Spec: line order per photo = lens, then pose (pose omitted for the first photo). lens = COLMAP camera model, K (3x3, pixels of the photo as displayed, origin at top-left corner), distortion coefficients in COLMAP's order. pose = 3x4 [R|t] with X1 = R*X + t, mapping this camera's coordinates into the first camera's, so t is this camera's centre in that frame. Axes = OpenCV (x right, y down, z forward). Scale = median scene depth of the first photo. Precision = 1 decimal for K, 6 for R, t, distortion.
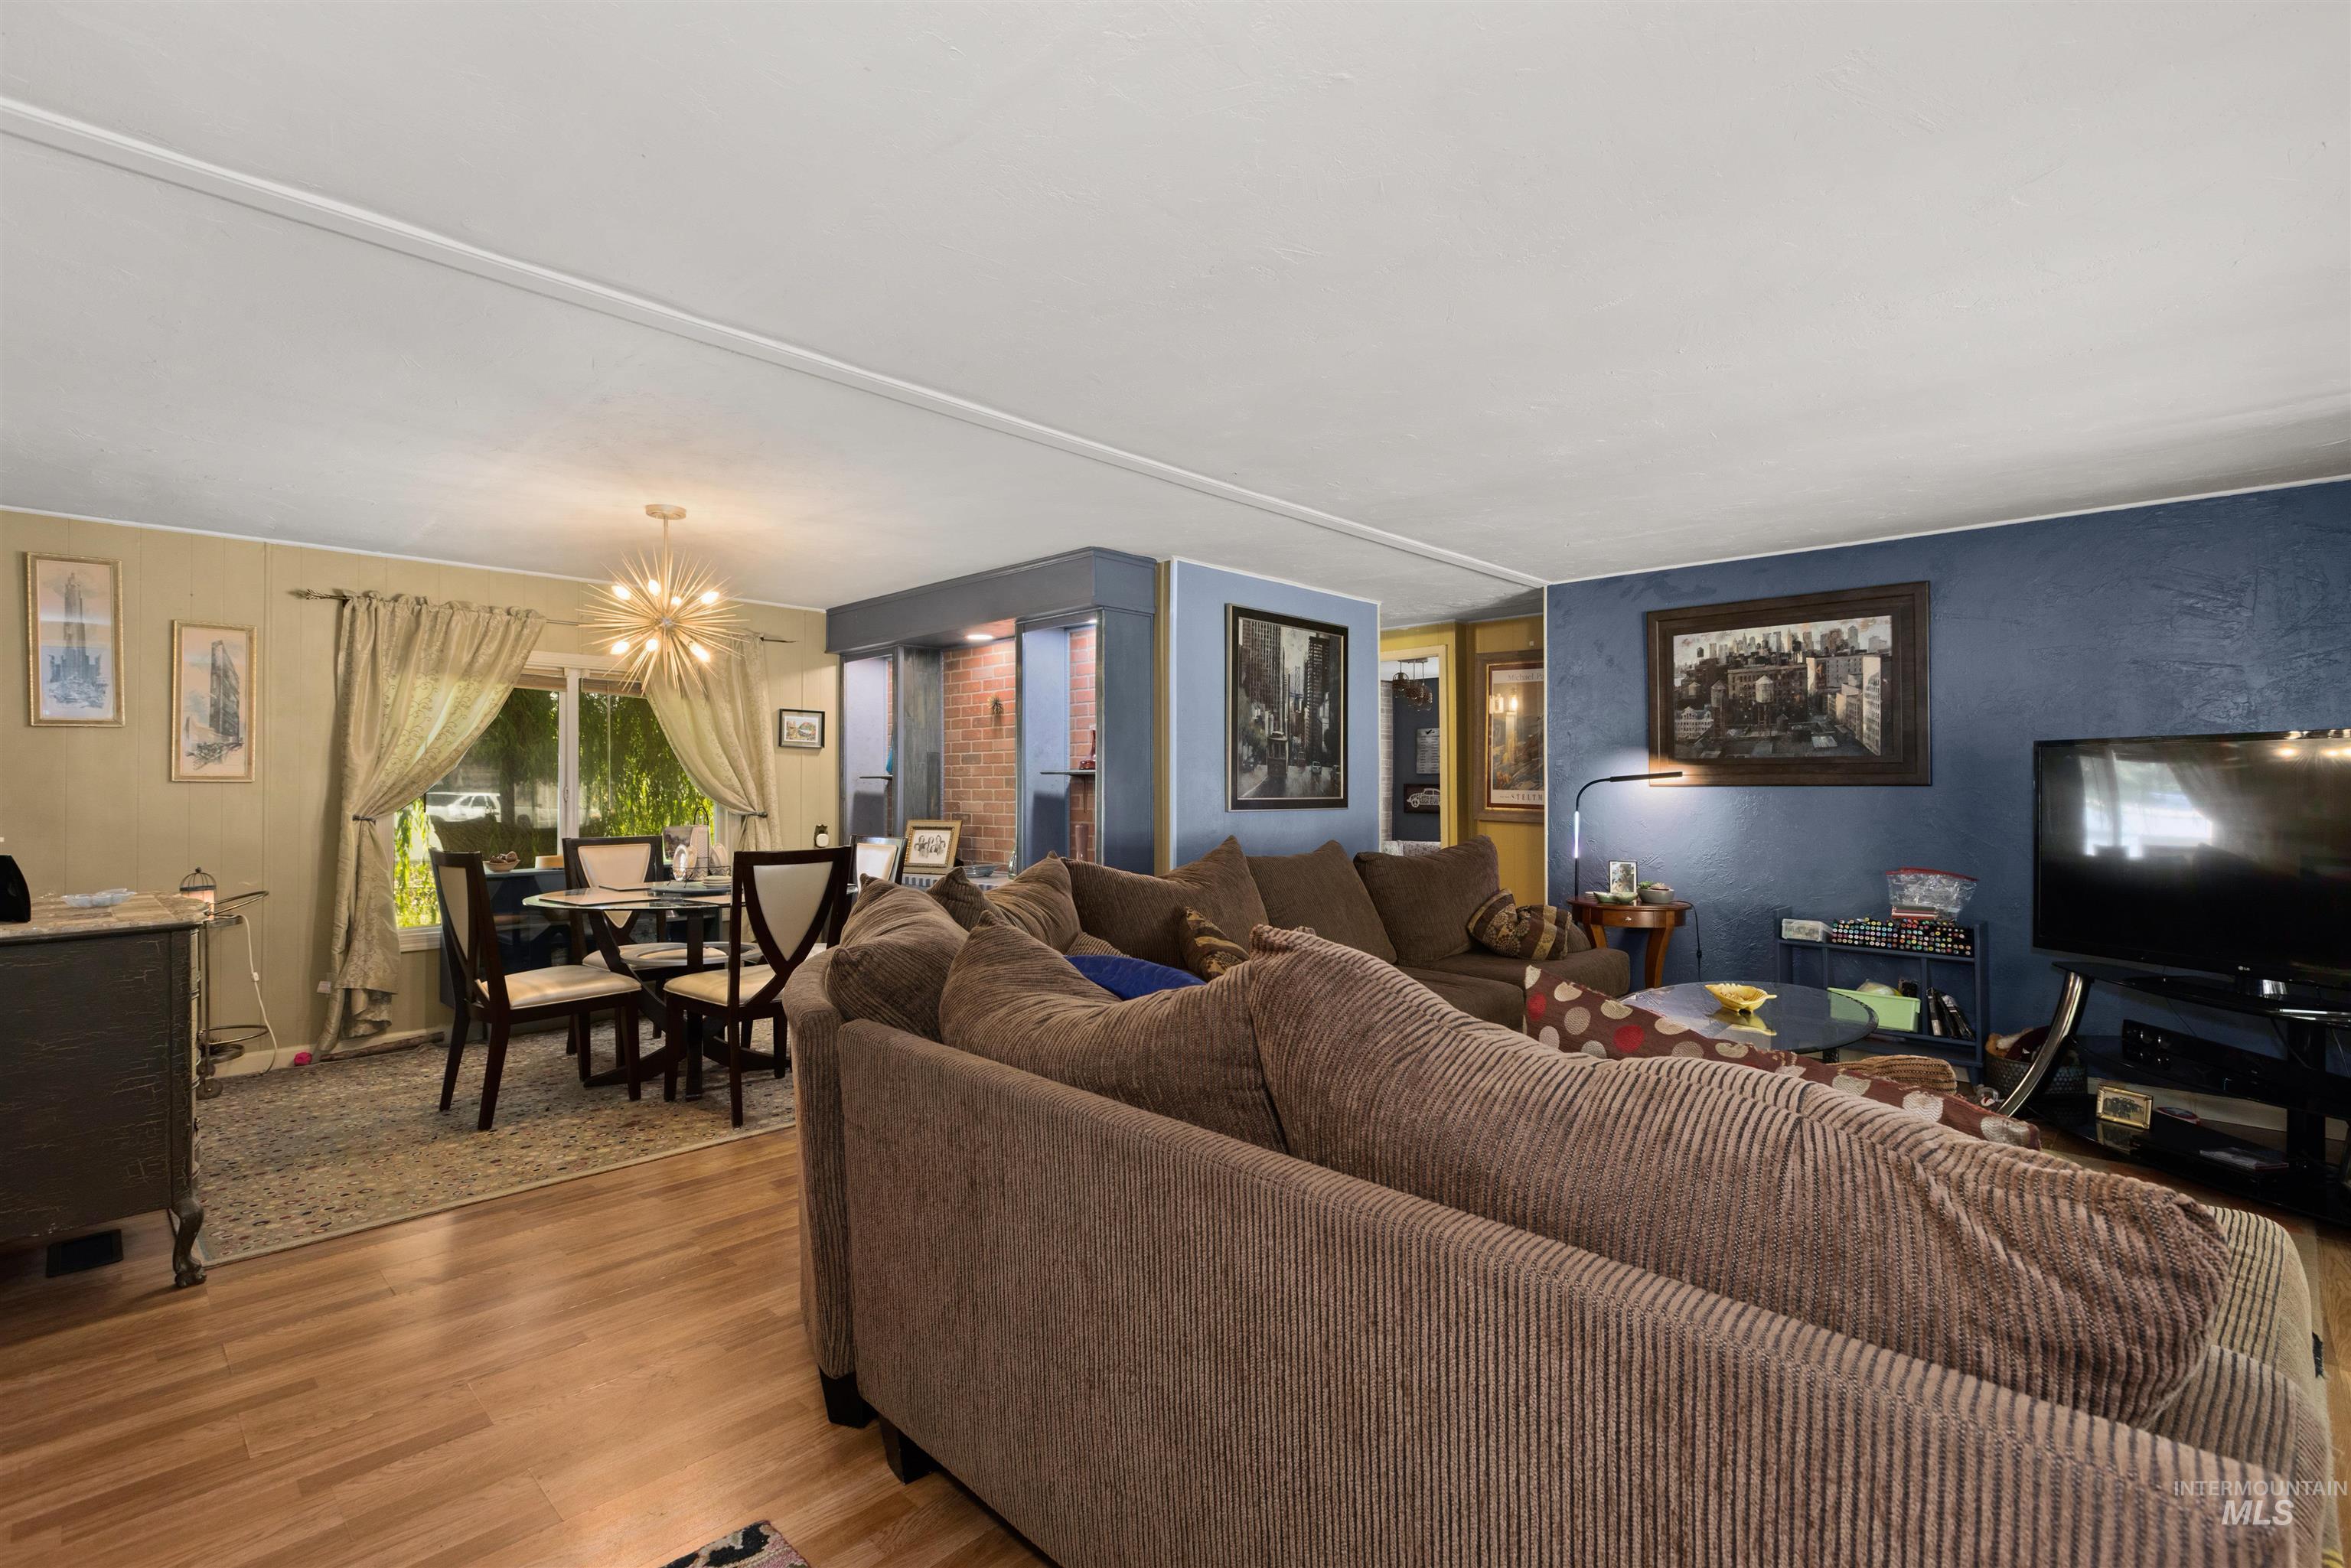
lens RADIAL K [[1083.0, 0, 1180.1], [0, 1083.0, 766.4], [0, 0, 1]] dist [0.007576, 0.000318]
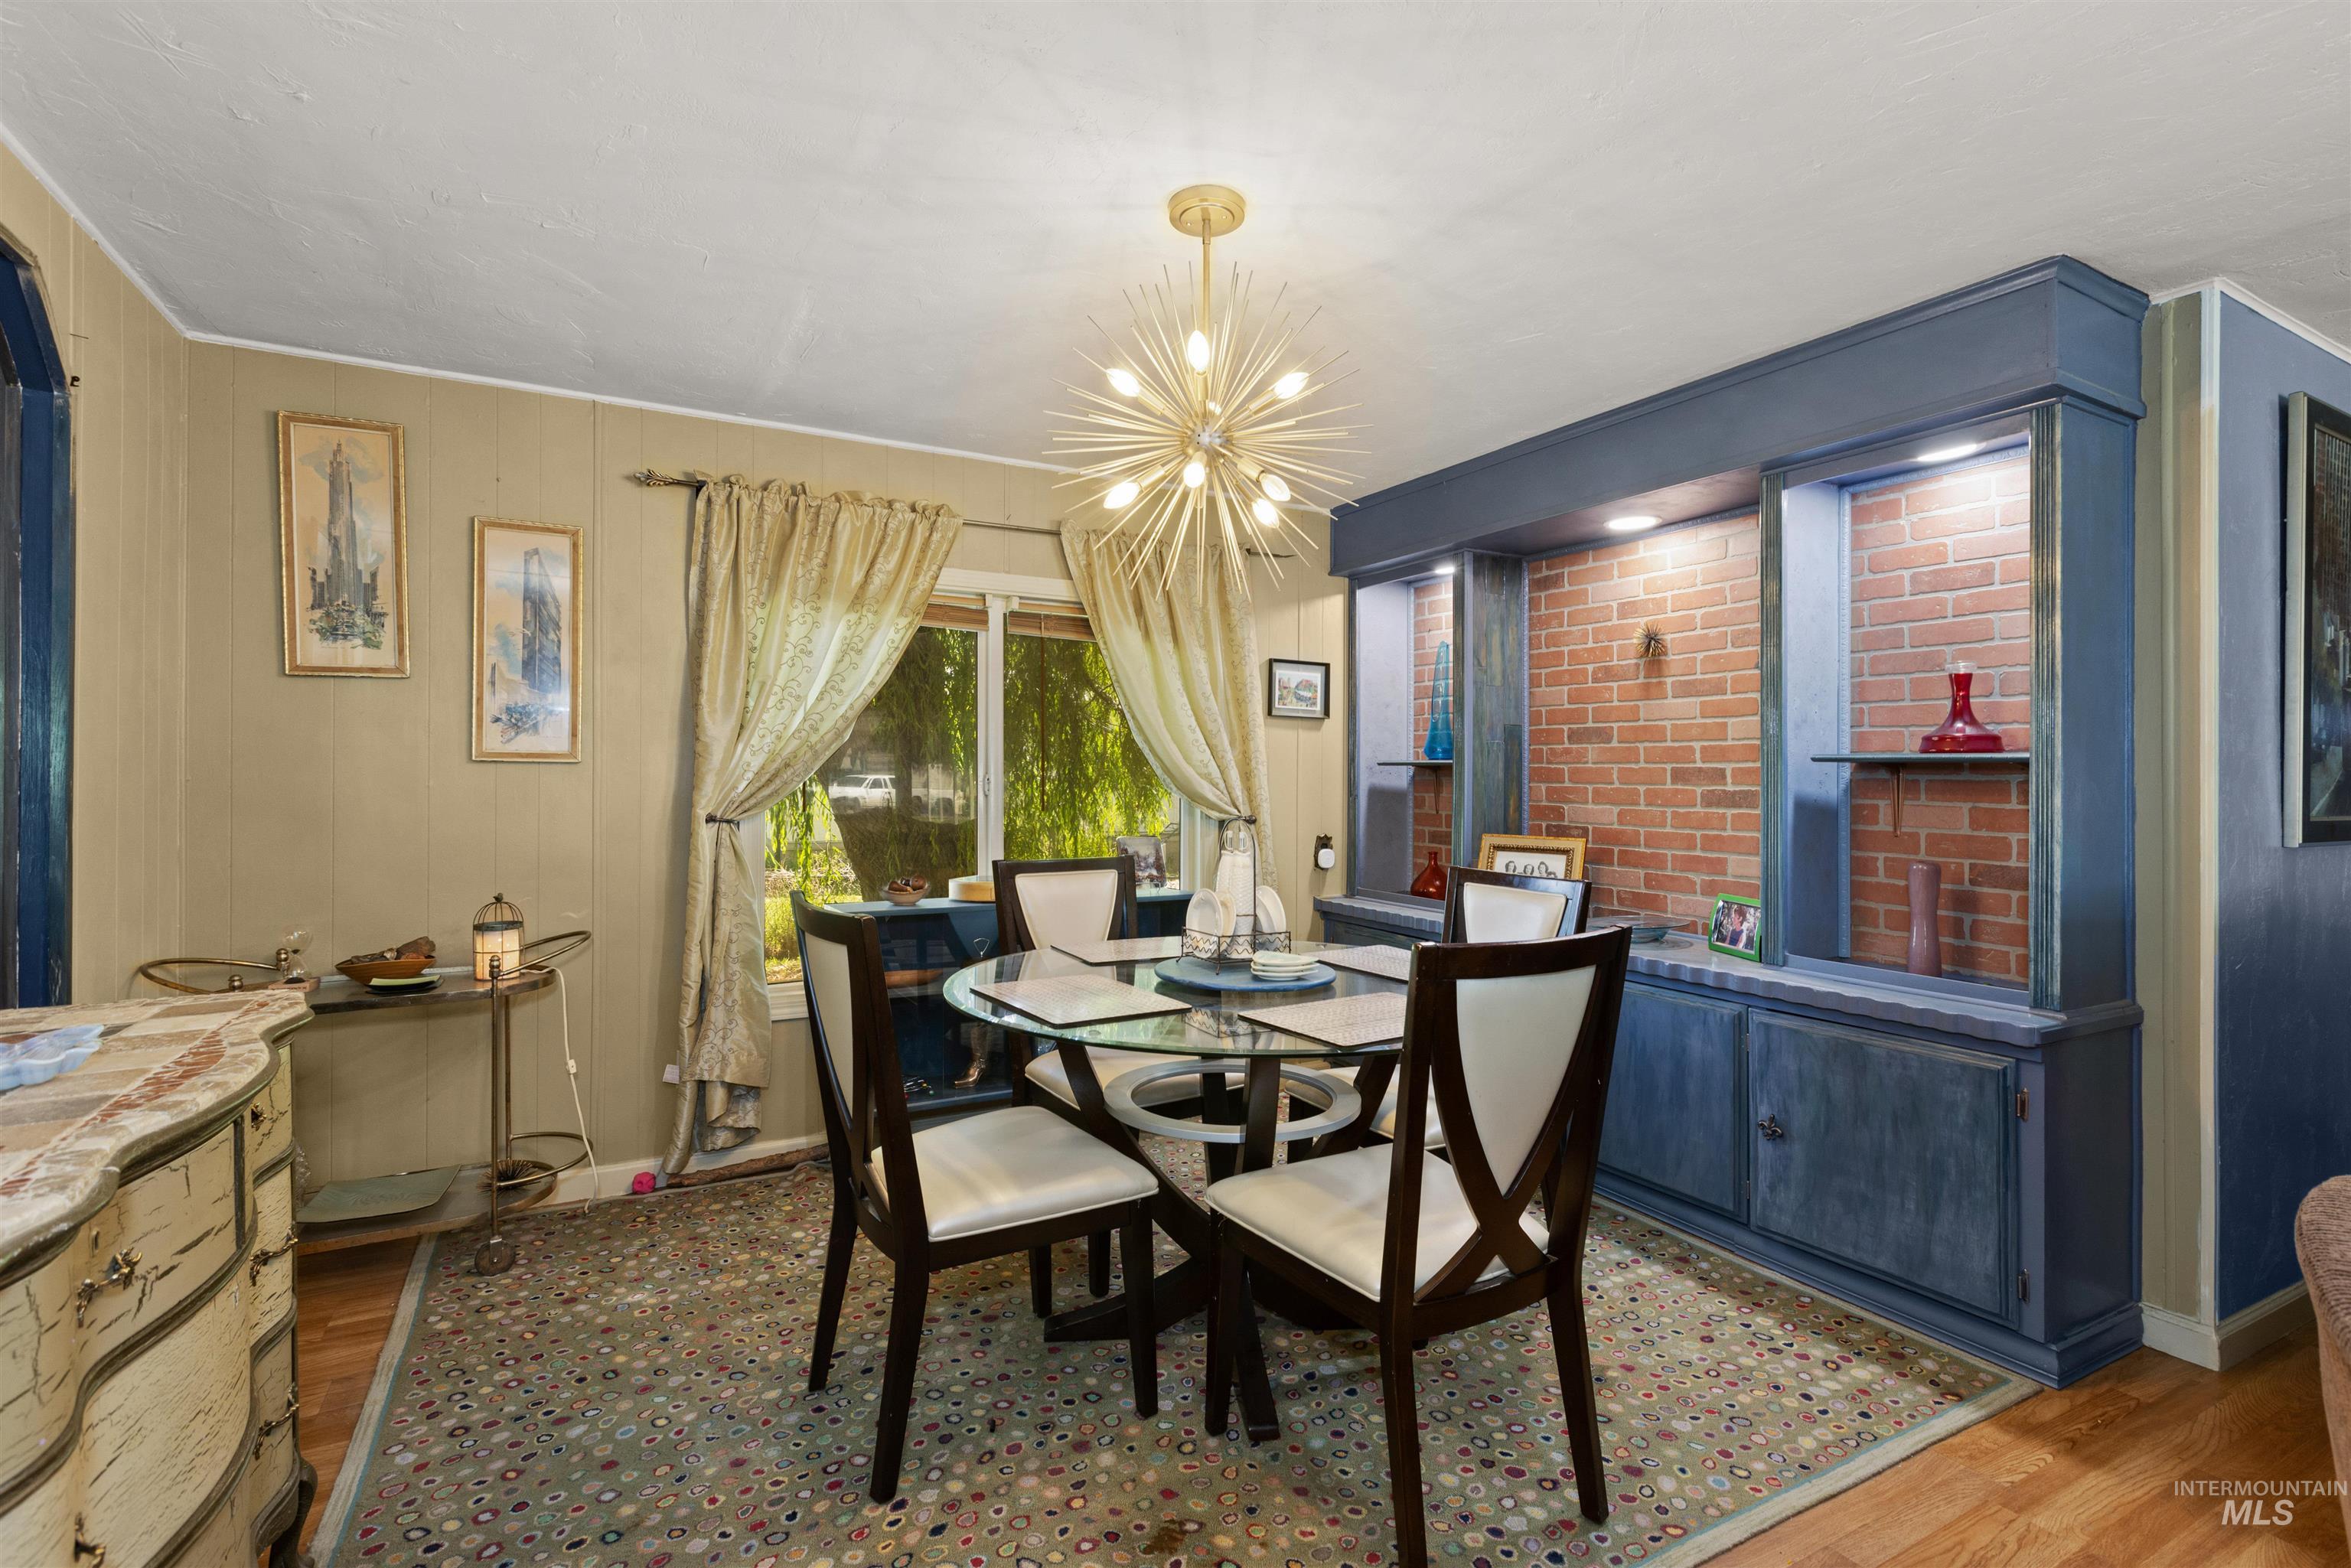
lens RADIAL K [[1086.5, 0, 1183.7], [0, 1086.5, 785.2], [0, 0, 1]] dist [0.003070, 0.000656]
pose [[0.955490, 0.015447, -0.294620, -0.281540], [-0.006707, 0.999508, 0.030655, 0.004860], [0.294949, -0.027314, 0.955123, 0.440911]]
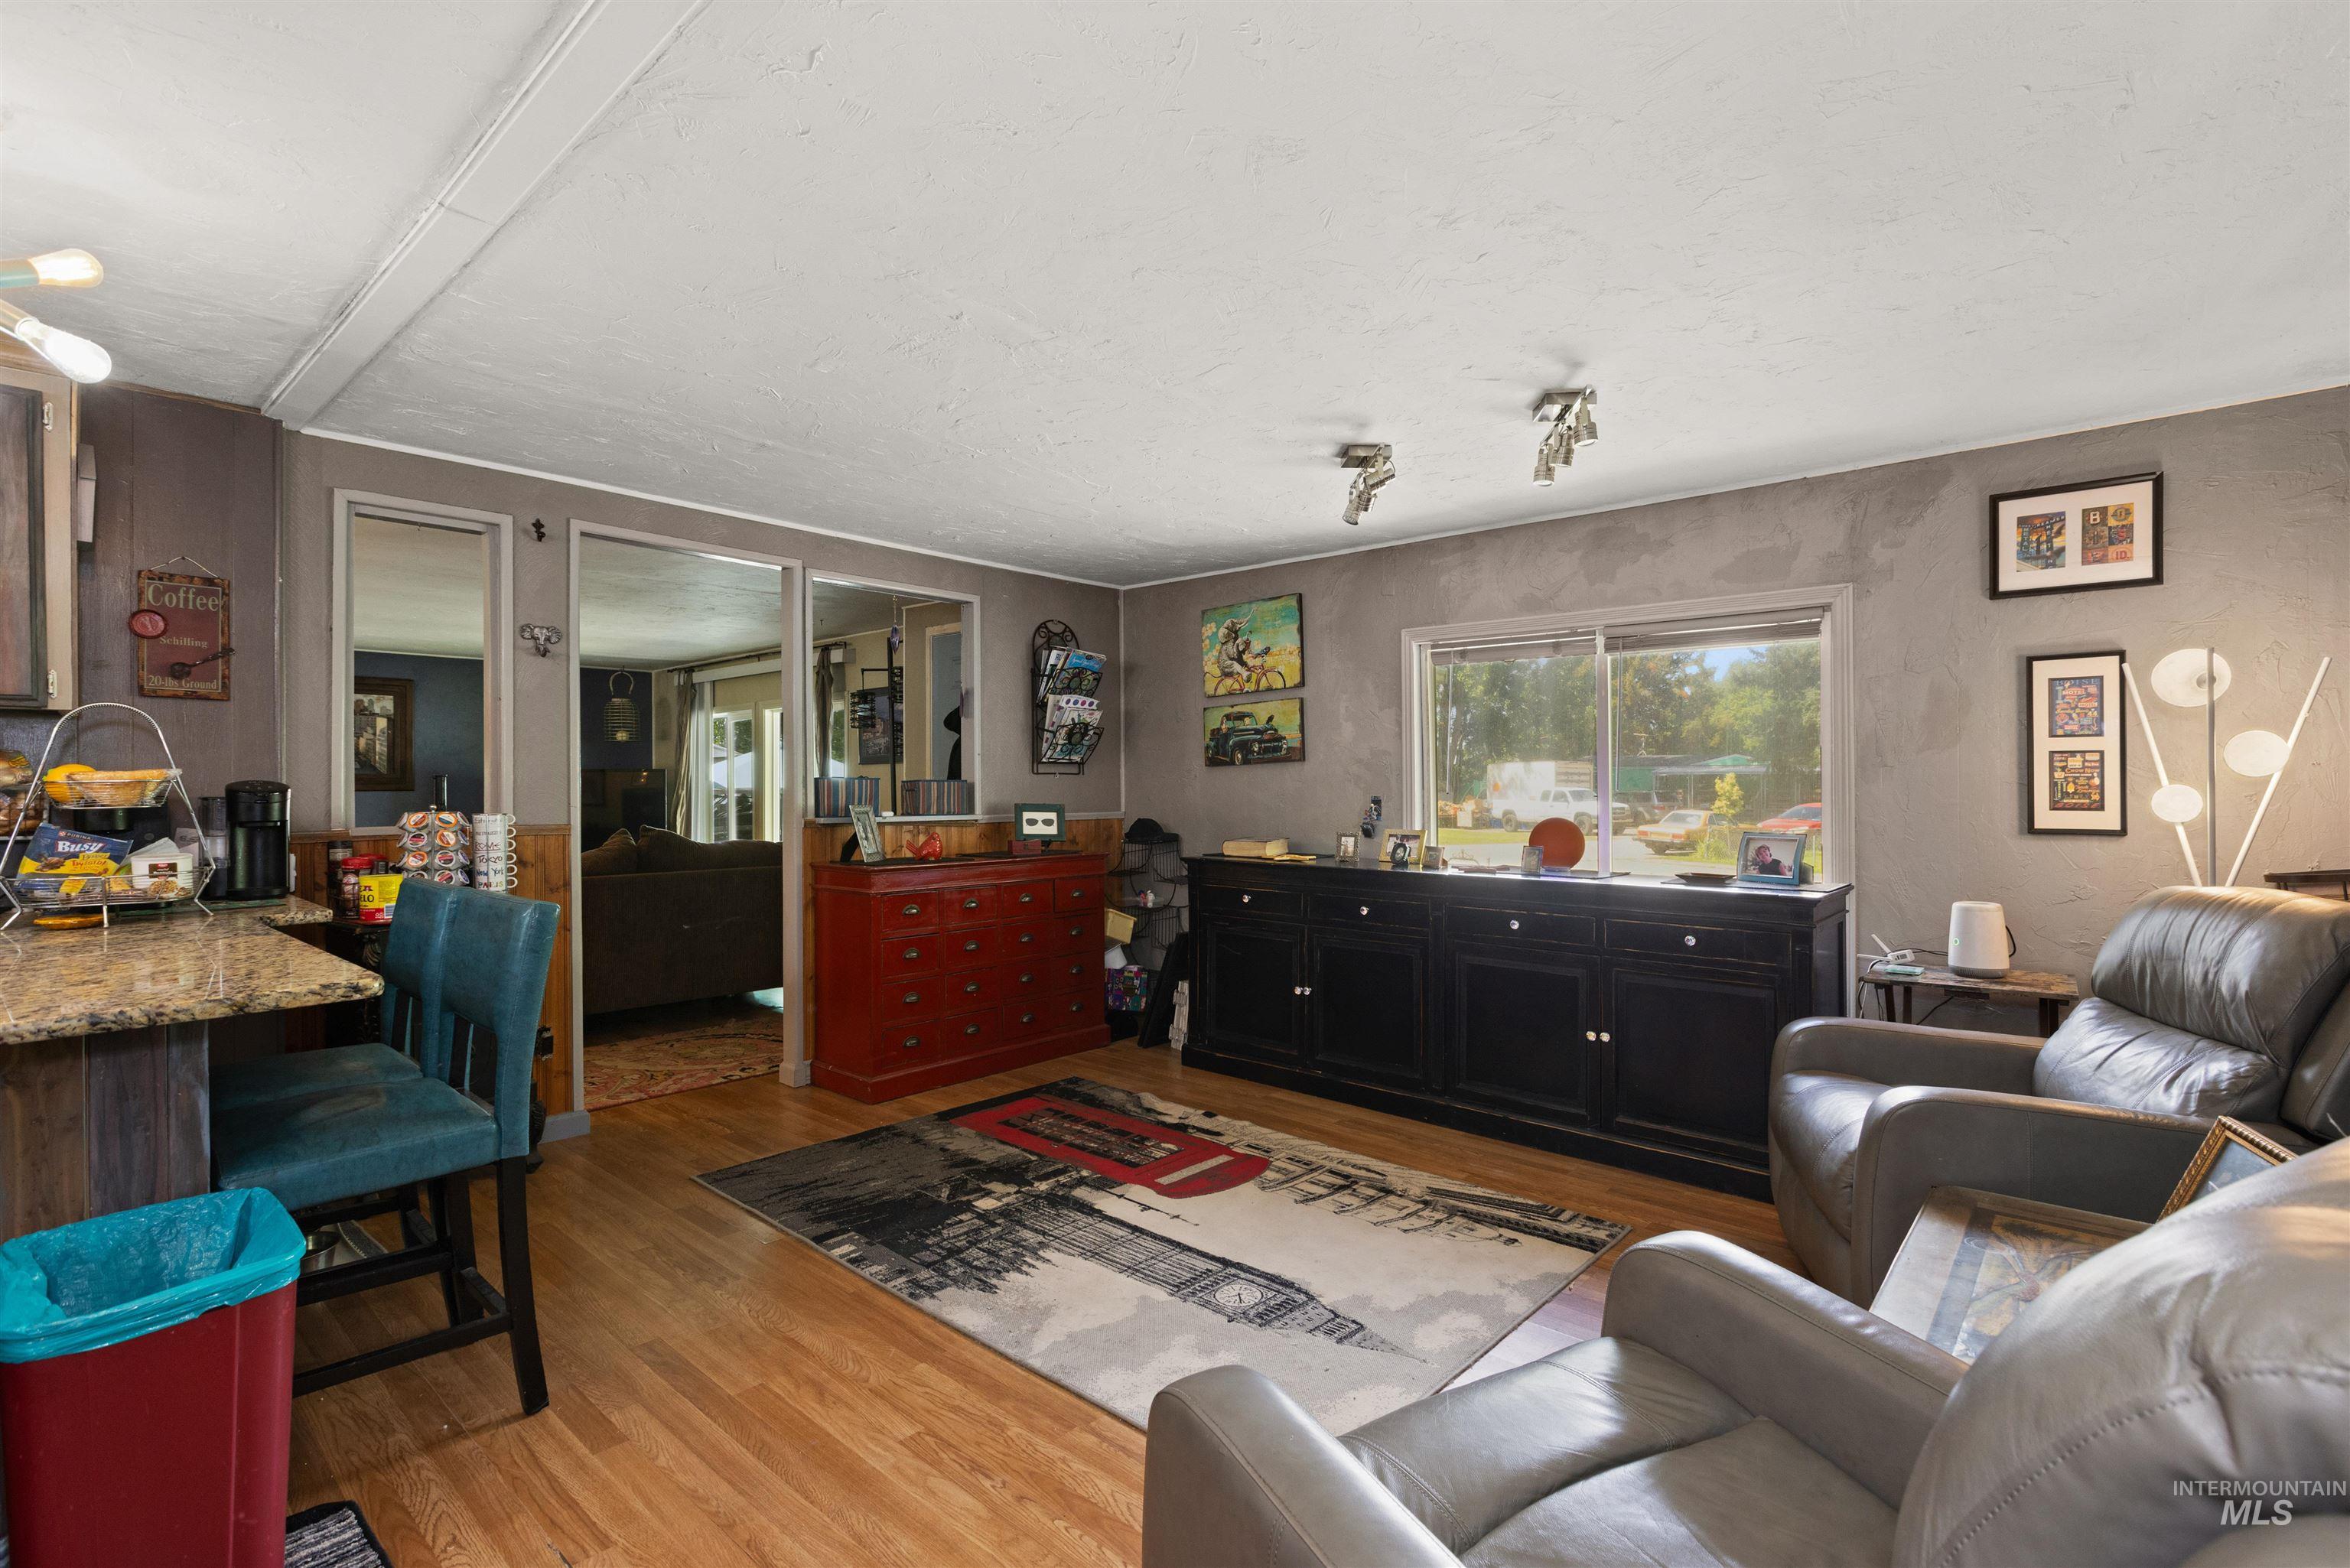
lens RADIAL K [[1068.9, 0, 1175.0], [0, 1068.9, 784.0], [0, 0, 1]] dist [0.004956, 0.000334]
pose [[-0.031230, 0.001954, 0.999510, -1.075564], [-0.010942, 0.999937, -0.002297, -0.002992], [-0.999452, -0.011008, -0.031207, -0.223317]]
